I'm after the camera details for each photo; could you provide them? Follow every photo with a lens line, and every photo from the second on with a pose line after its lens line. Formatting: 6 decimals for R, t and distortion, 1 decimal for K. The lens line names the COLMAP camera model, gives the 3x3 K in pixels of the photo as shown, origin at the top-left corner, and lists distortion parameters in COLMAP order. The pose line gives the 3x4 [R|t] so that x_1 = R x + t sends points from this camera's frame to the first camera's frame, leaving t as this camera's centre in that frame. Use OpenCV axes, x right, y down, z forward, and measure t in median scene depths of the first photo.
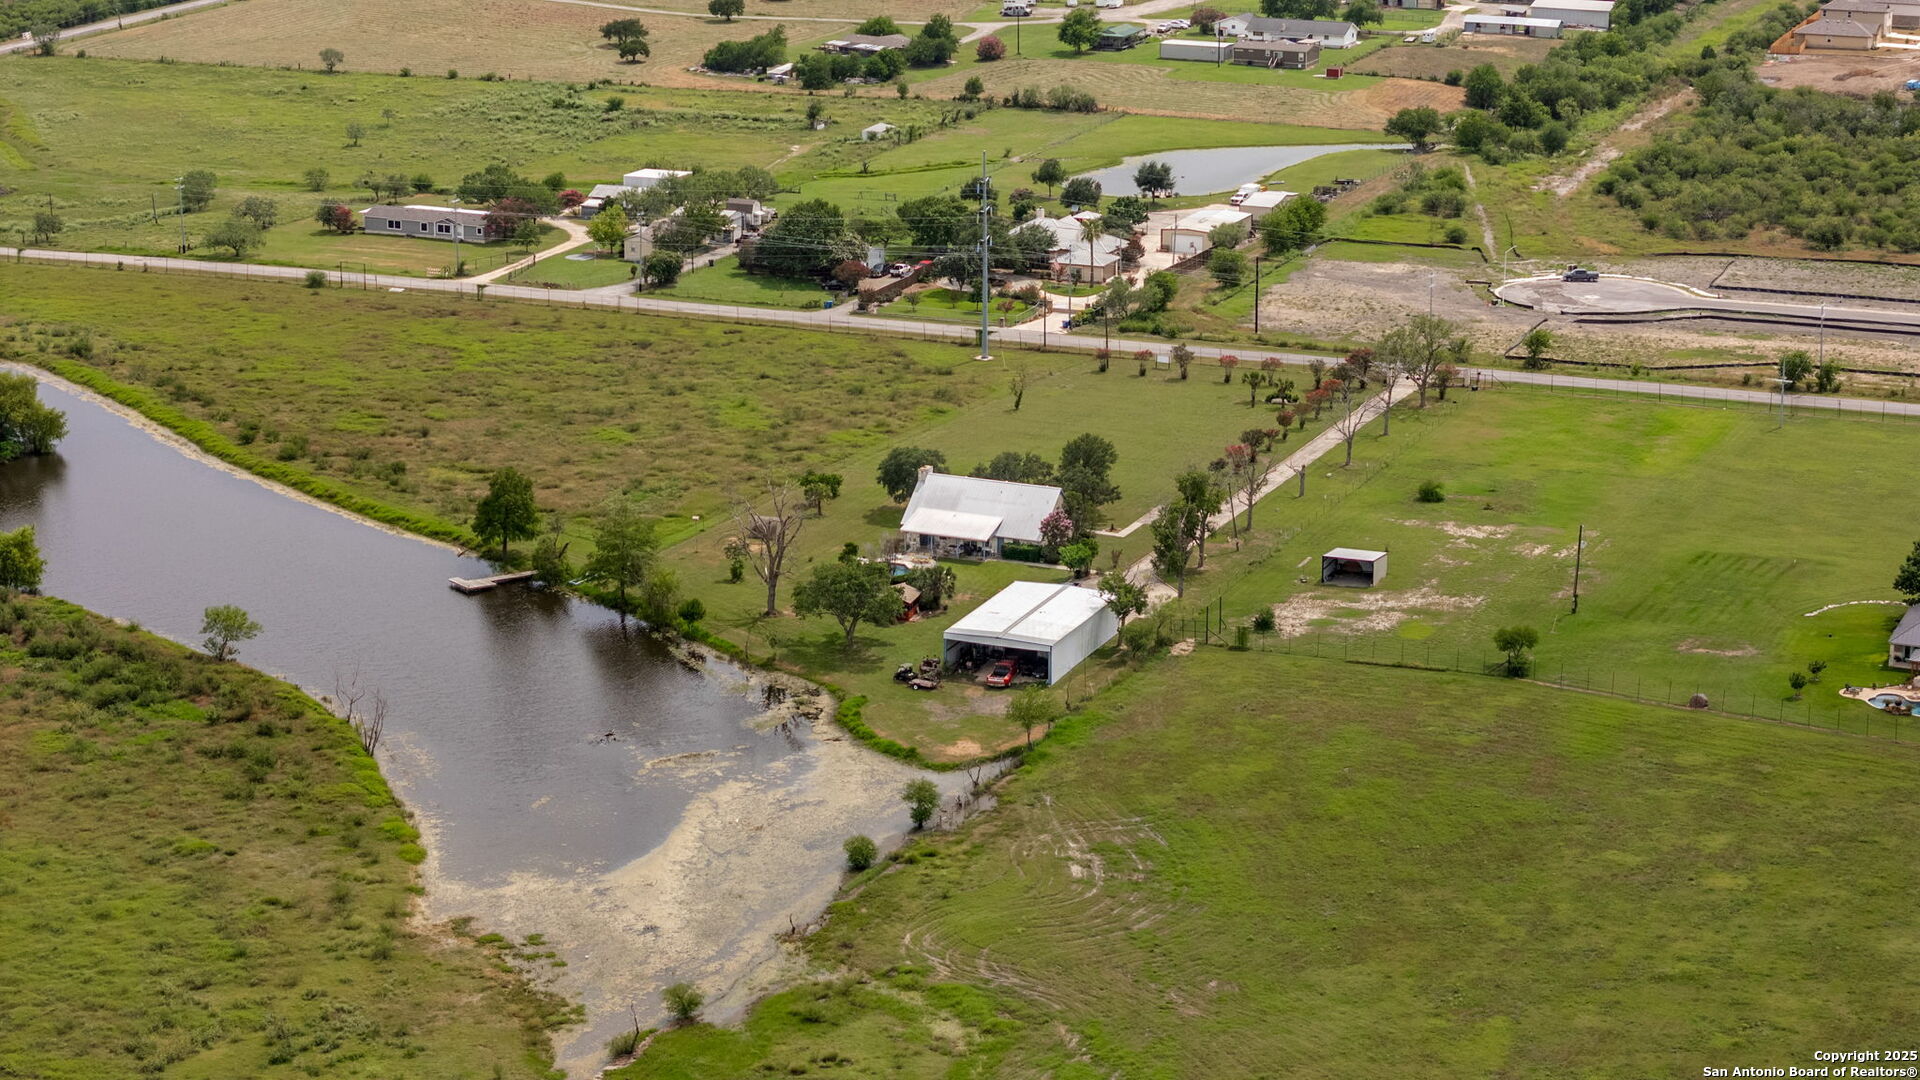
lens RADIAL K [[3805.4, 0, 960.0], [0, 3805.4, 540.0], [0, 0, 1]] dist [-0.038713, 0.276486]
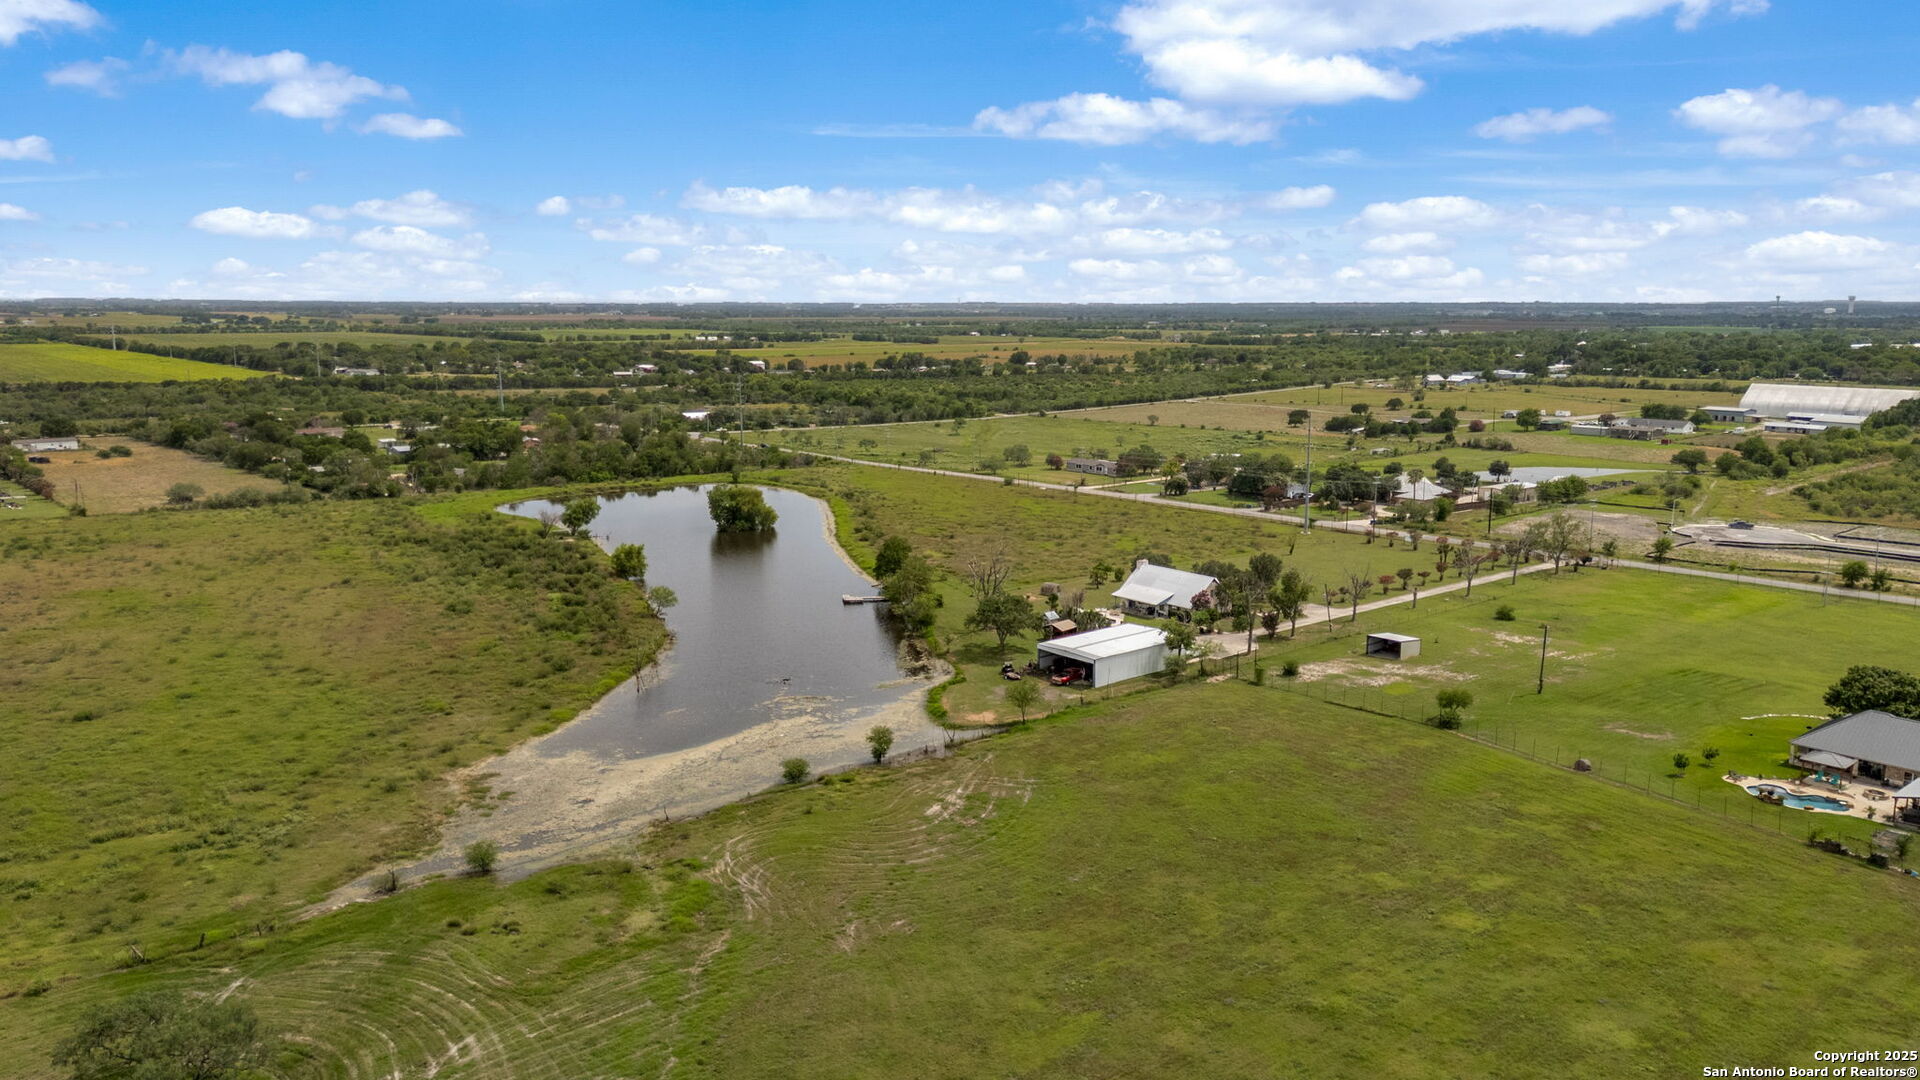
lens RADIAL K [[1415.7, 0, 960.0], [0, 1415.7, 540.0], [0, 0, 1]] dist [0.072451, -0.062828]
pose [[0.897425, 0.075379, -0.434679, 0.210021], [-0.116816, 0.990728, -0.069370, 0.026565], [0.425419, 0.113032, 0.897910, 0.509882]]
